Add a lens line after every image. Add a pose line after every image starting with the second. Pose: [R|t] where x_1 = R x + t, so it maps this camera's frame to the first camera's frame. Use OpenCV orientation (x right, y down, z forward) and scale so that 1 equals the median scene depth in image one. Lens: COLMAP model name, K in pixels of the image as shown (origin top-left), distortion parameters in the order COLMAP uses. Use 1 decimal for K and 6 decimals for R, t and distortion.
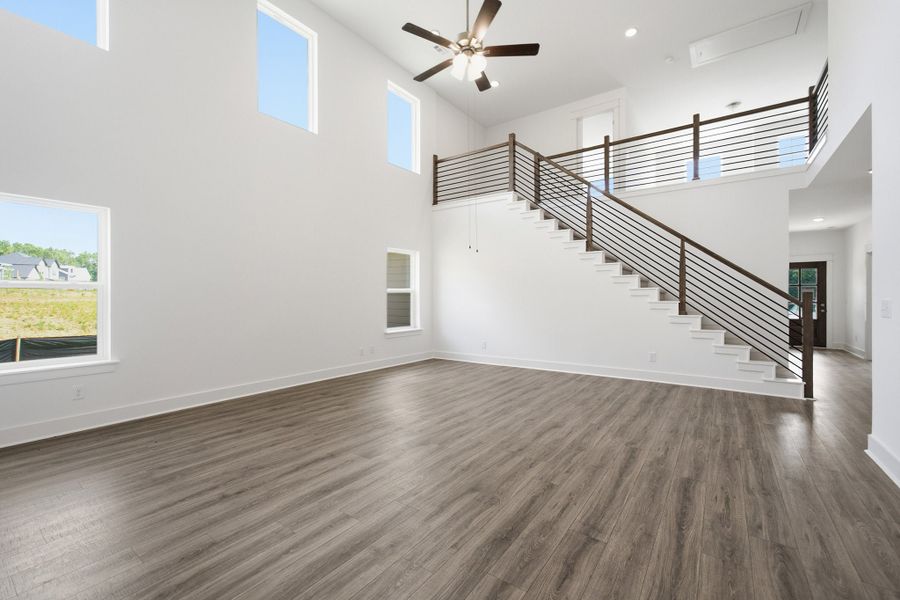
lens RADIAL K [[380.8, 0, 450.0], [0, 380.8, 300.0], [0, 0, 1]] dist [-0.017320, 0.007945]
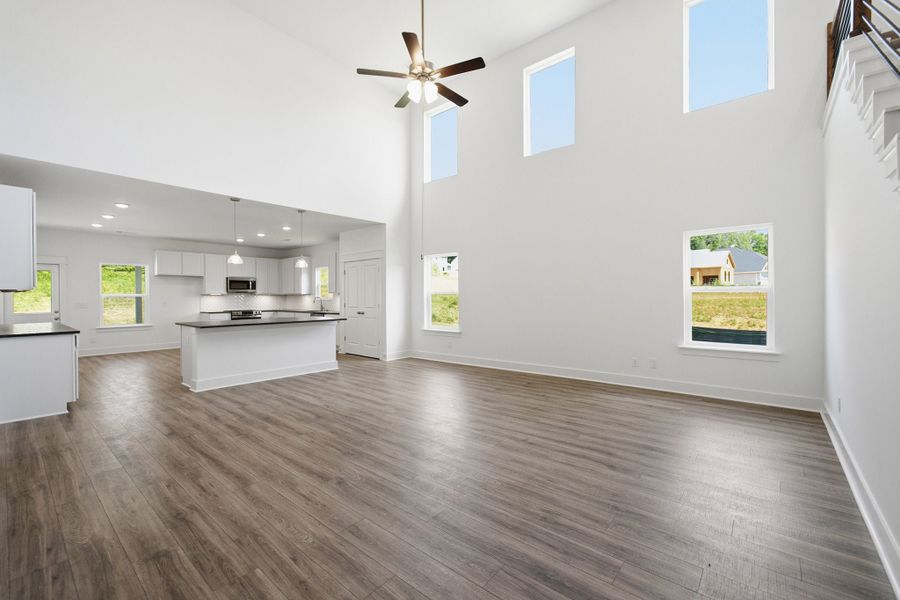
lens RADIAL K [[380.8, 0, 450.0], [0, 380.8, 300.0], [0, 0, 1]] dist [-0.017320, 0.007945]
pose [[-0.080462, 0.008709, -0.996720, 1.156308], [0.002305, 0.999961, 0.008552, -0.021053], [0.996755, -0.001609, -0.080479, 1.179531]]
